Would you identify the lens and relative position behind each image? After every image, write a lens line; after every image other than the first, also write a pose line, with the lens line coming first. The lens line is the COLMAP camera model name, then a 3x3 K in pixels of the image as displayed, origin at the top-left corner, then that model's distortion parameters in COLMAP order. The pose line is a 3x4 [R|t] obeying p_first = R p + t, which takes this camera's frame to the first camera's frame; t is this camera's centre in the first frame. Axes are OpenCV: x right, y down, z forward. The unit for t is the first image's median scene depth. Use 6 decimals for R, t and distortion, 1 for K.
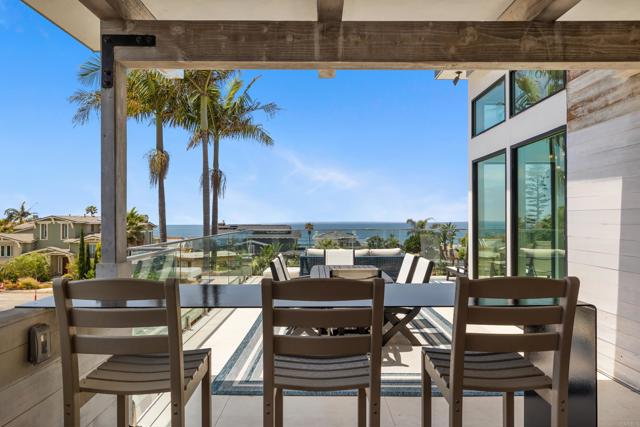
lens RADIAL K [[424.8, 0, 320.0], [0, 424.8, 213.5], [0, 0, 1]] dist [0.000803, 0.000027]
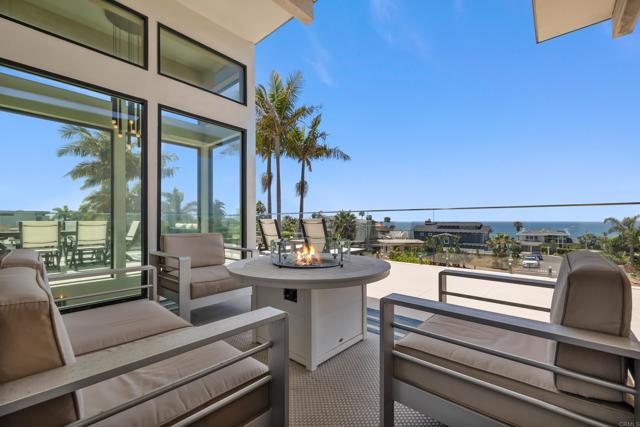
lens RADIAL K [[271.5, 0, 320.0], [0, 271.5, 213.5], [0, 0, 1]] dist [-0.000100, 0.000014]
pose [[0.725134, -0.014799, -0.688448, 0.439140], [0.007508, 0.999880, -0.013585, 0.027343], [0.688566, 0.004682, 0.725158, 0.284845]]
